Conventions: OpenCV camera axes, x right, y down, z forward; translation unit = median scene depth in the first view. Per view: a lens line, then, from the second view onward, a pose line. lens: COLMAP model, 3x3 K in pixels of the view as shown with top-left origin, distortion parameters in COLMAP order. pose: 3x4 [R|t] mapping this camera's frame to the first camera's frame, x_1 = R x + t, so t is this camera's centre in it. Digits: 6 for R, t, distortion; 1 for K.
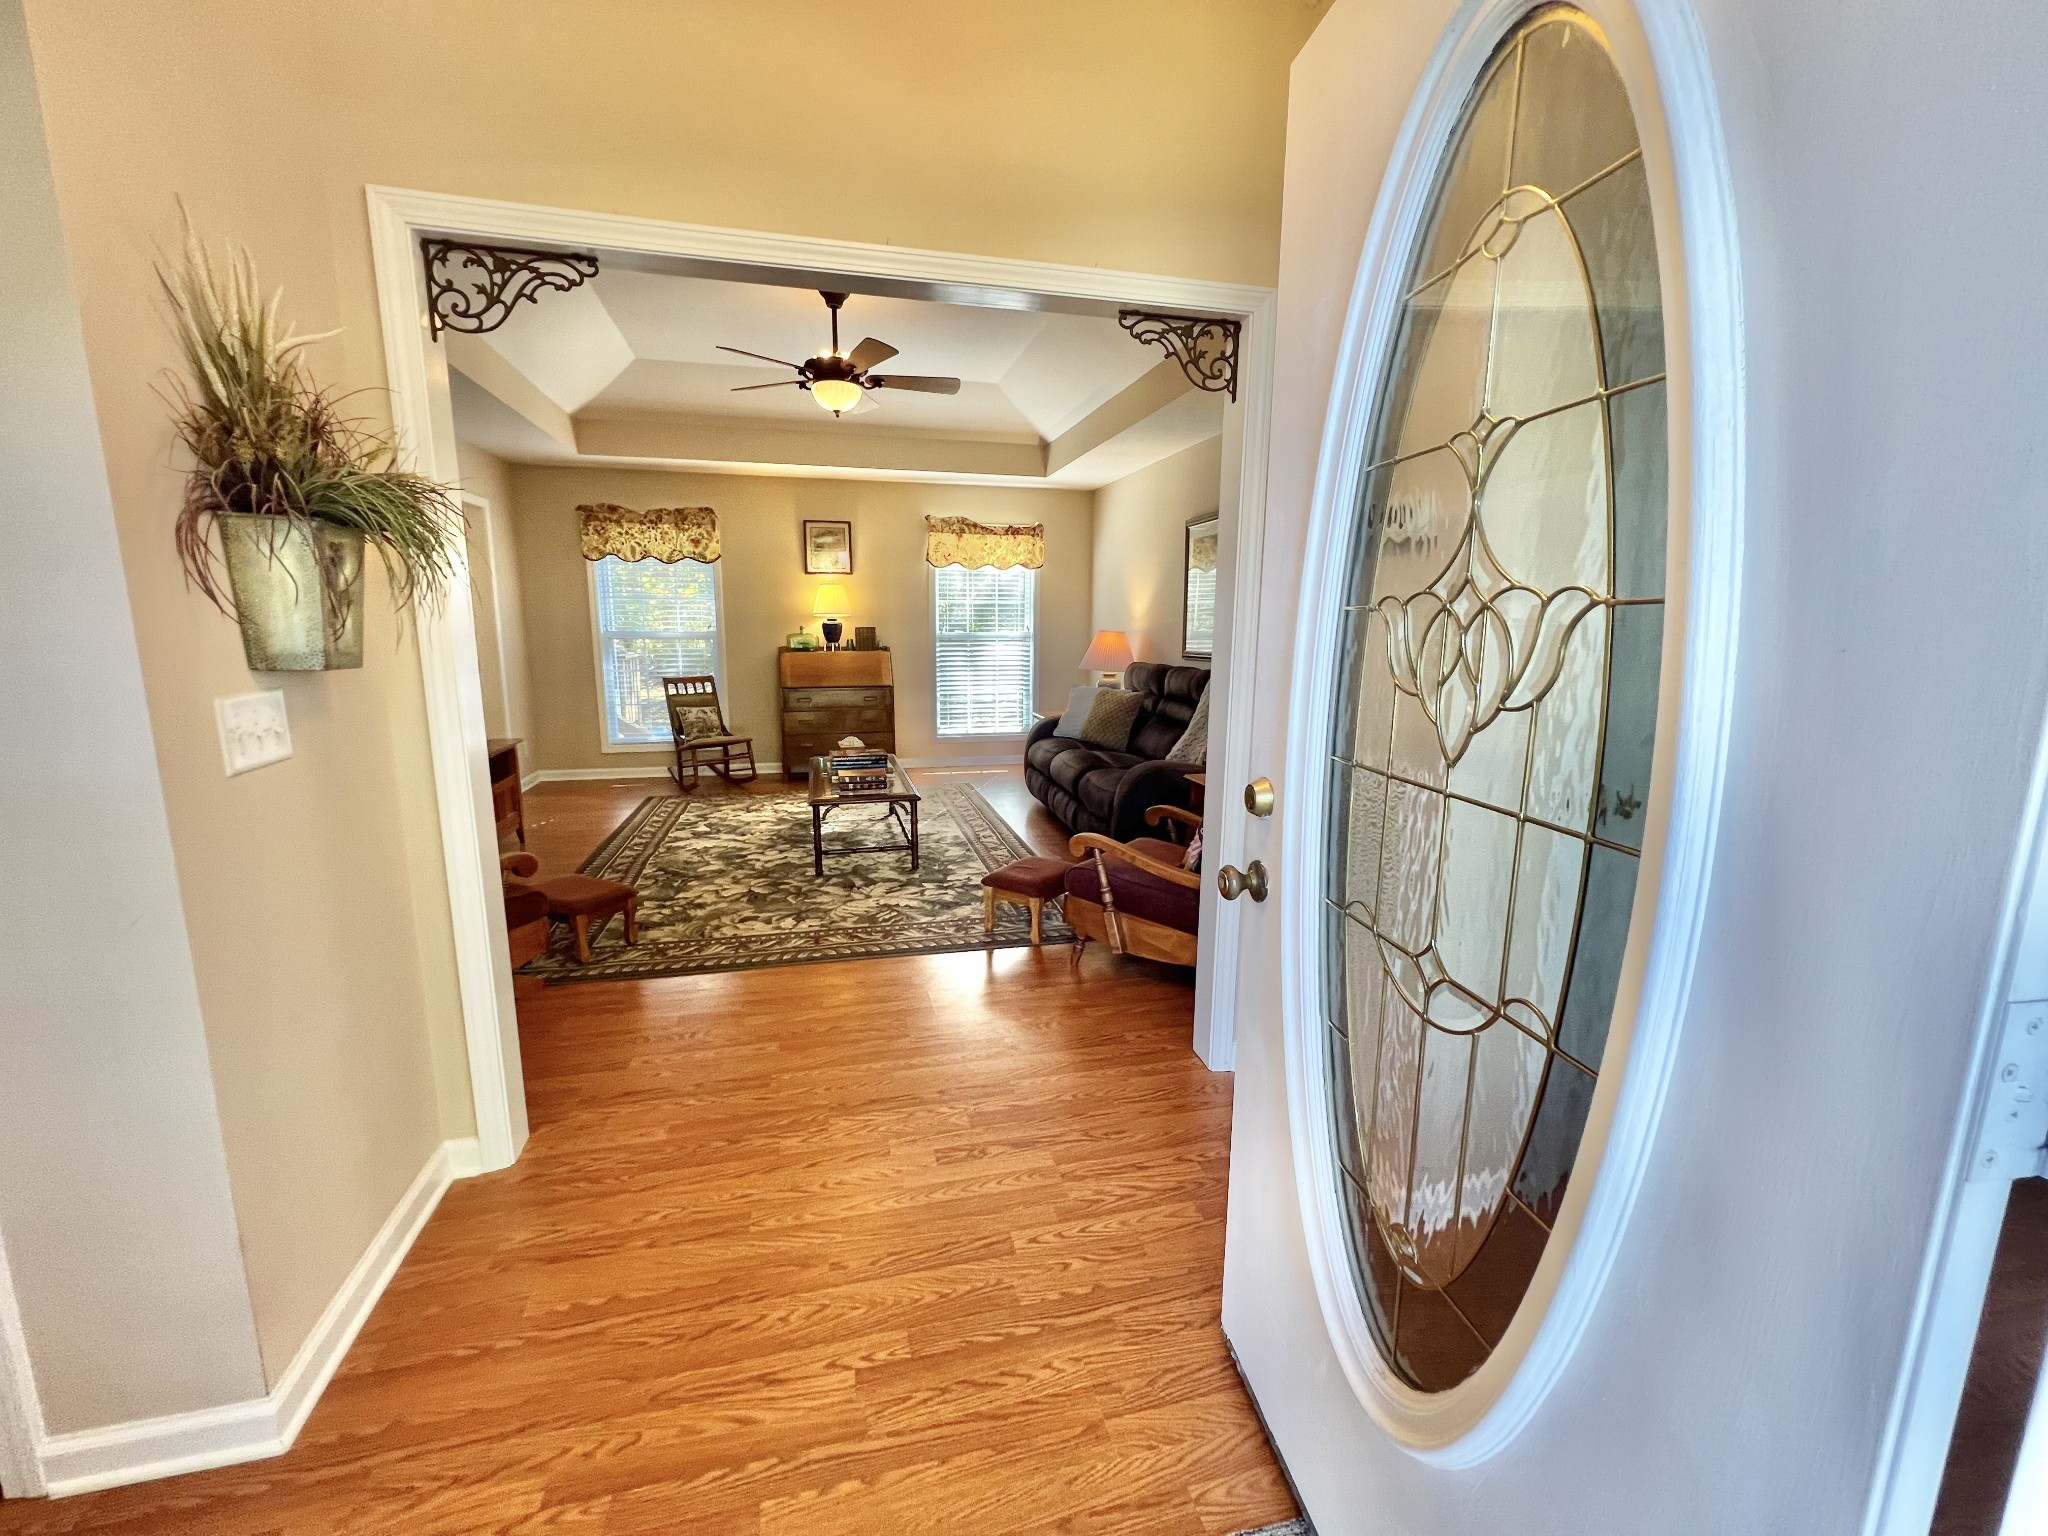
lens RADIAL K [[819.2, 0, 1019.2], [0, 819.2, 763.4], [0, 0, 1]] dist [-0.001401, 0.000142]
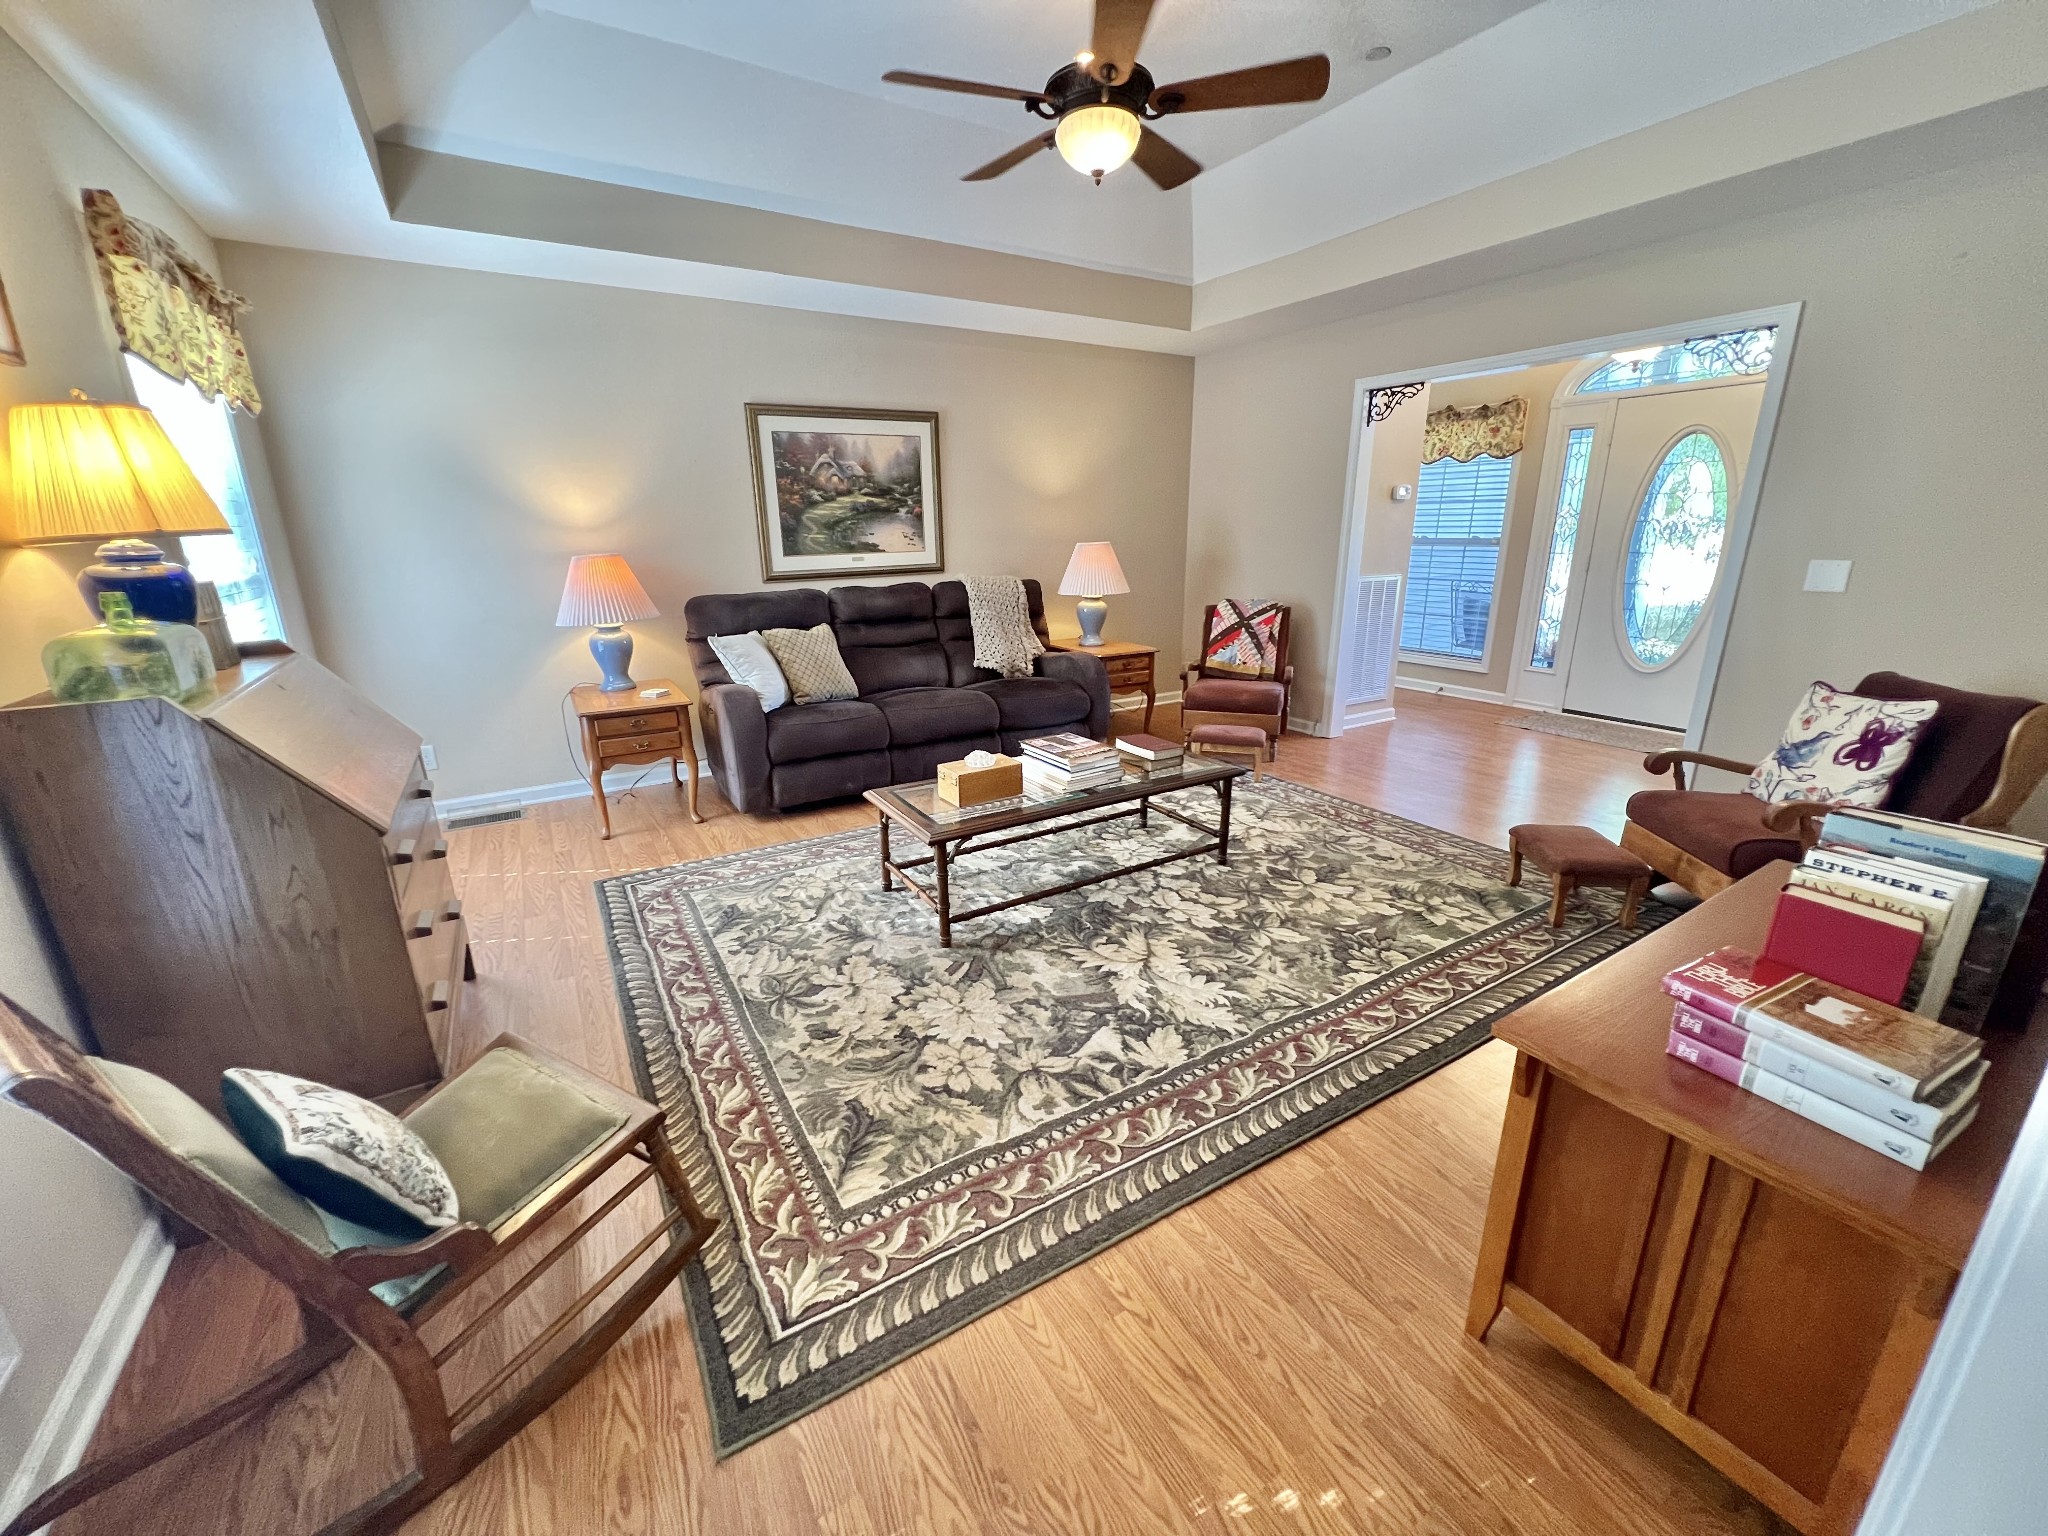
lens RADIAL K [[819.2, 0, 1009.1], [0, 819.2, 764.8], [0, 0, 1]] dist [-0.001401, 0.000142]
pose [[-0.290087, -0.272960, 0.917247, -0.739733], [0.174499, 0.927306, 0.331139, -0.209599], [-0.940957, 0.256118, -0.221368, 1.122878]]
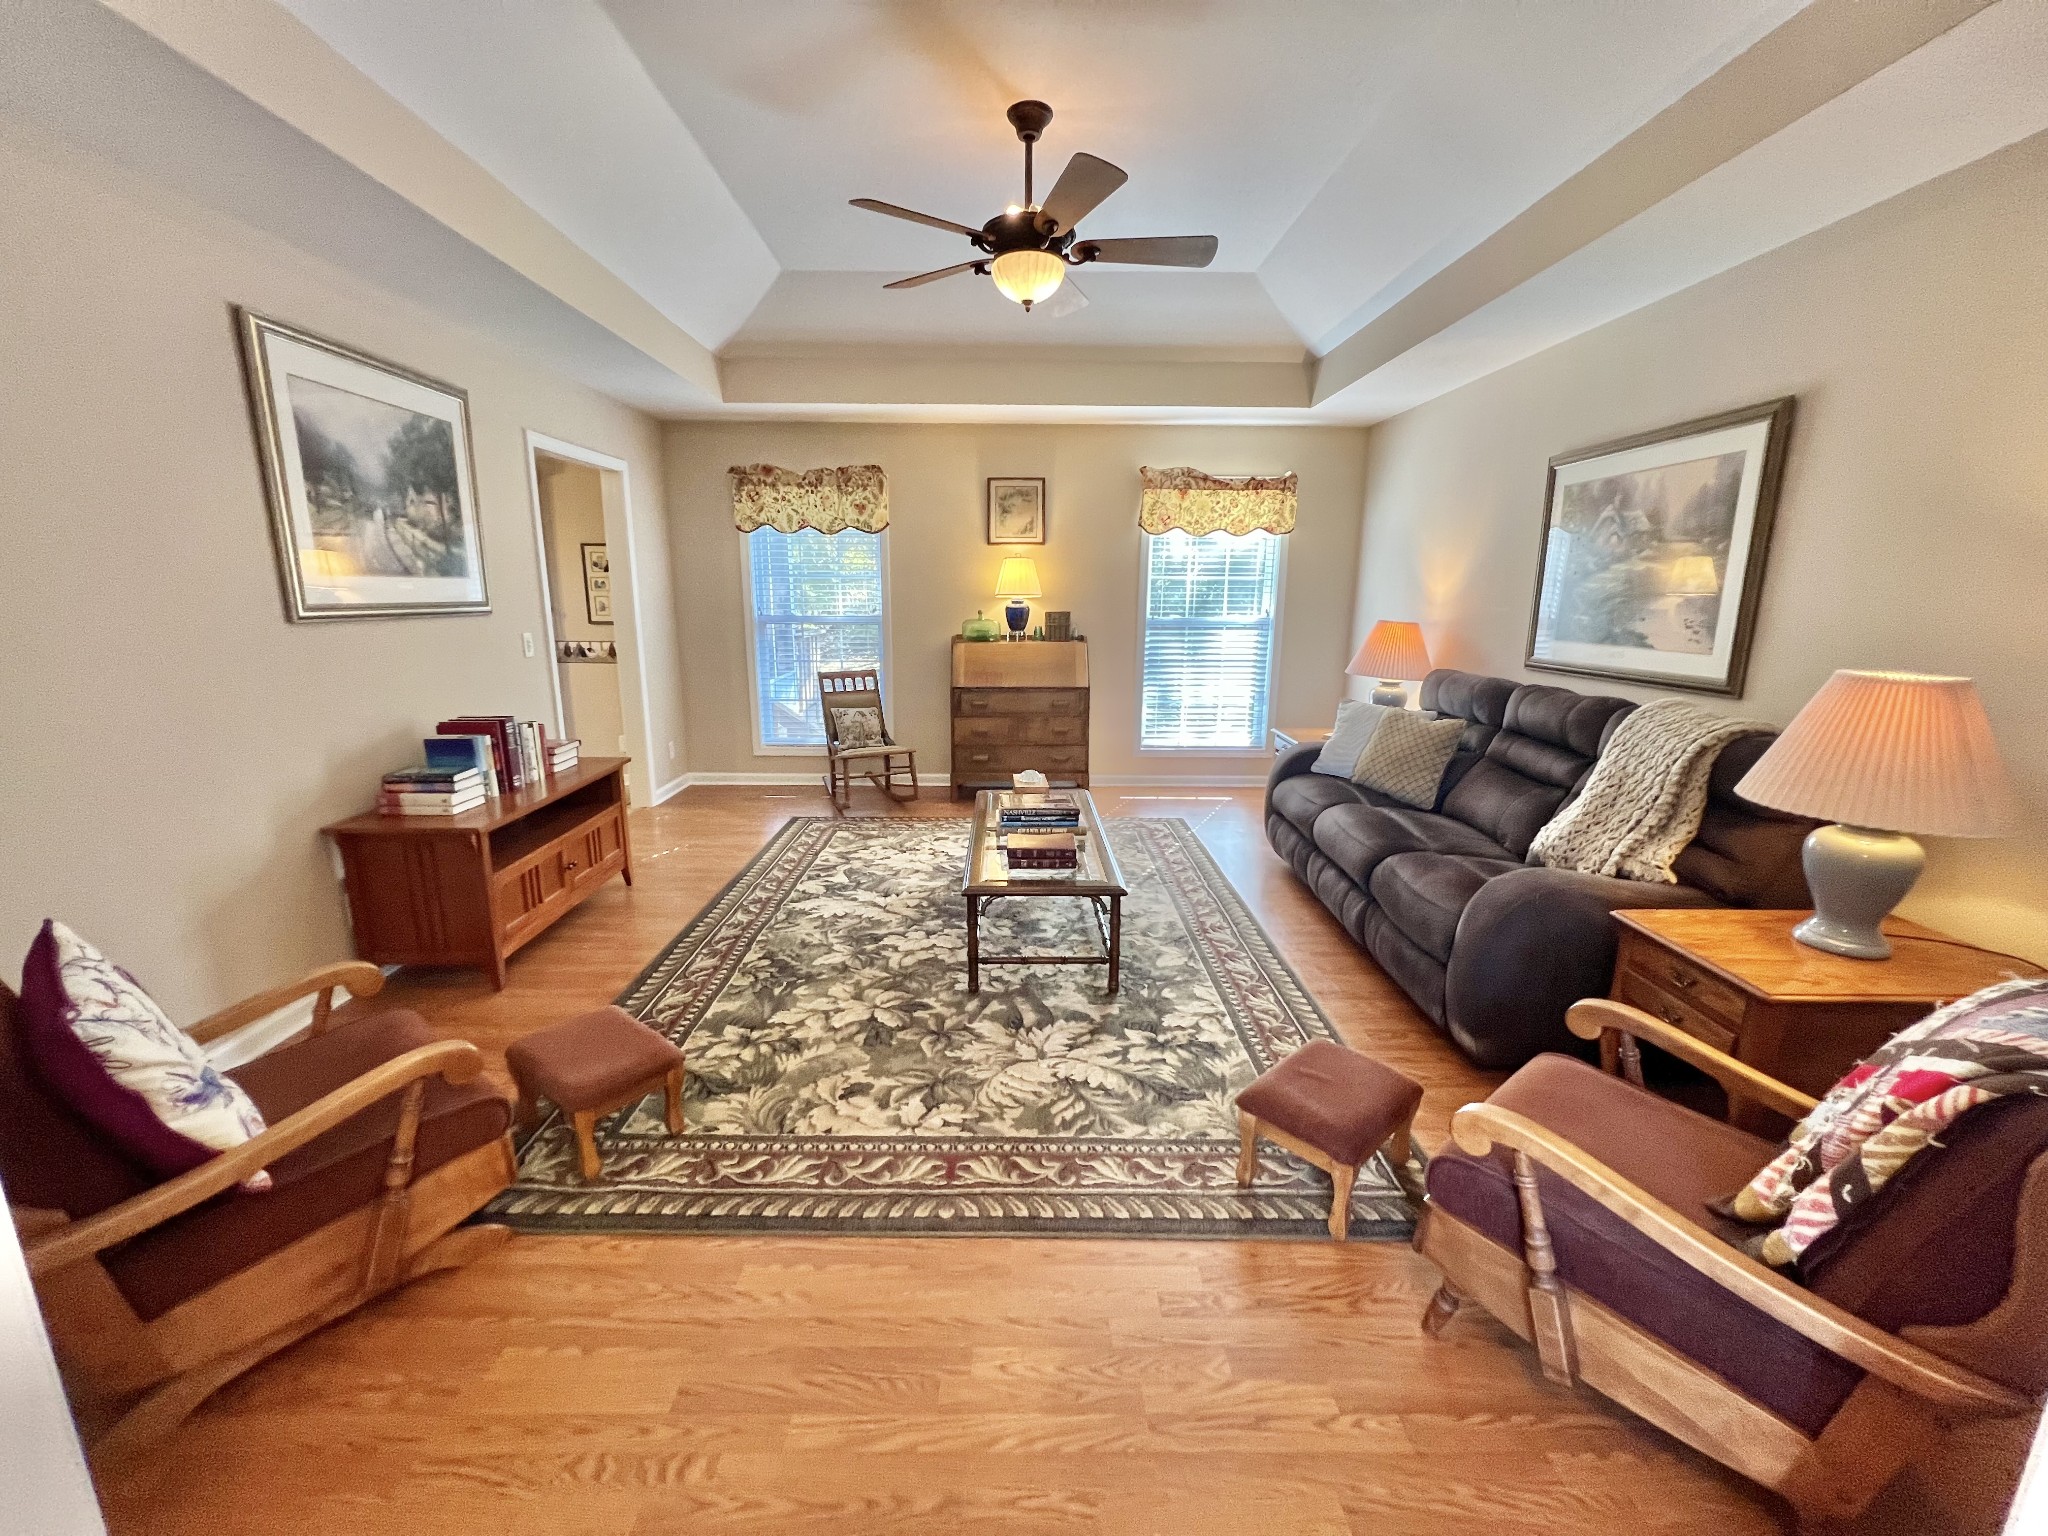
lens RADIAL K [[819.2, 0, 1017.0], [0, 819.2, 759.1], [0, 0, 1]] dist [-0.001401, 0.000142]
pose [[0.972245, 0.048287, -0.228927, -0.051251], [-0.040354, 0.998416, 0.039209, -0.071944], [0.230458, -0.028882, 0.972654, 0.289661]]
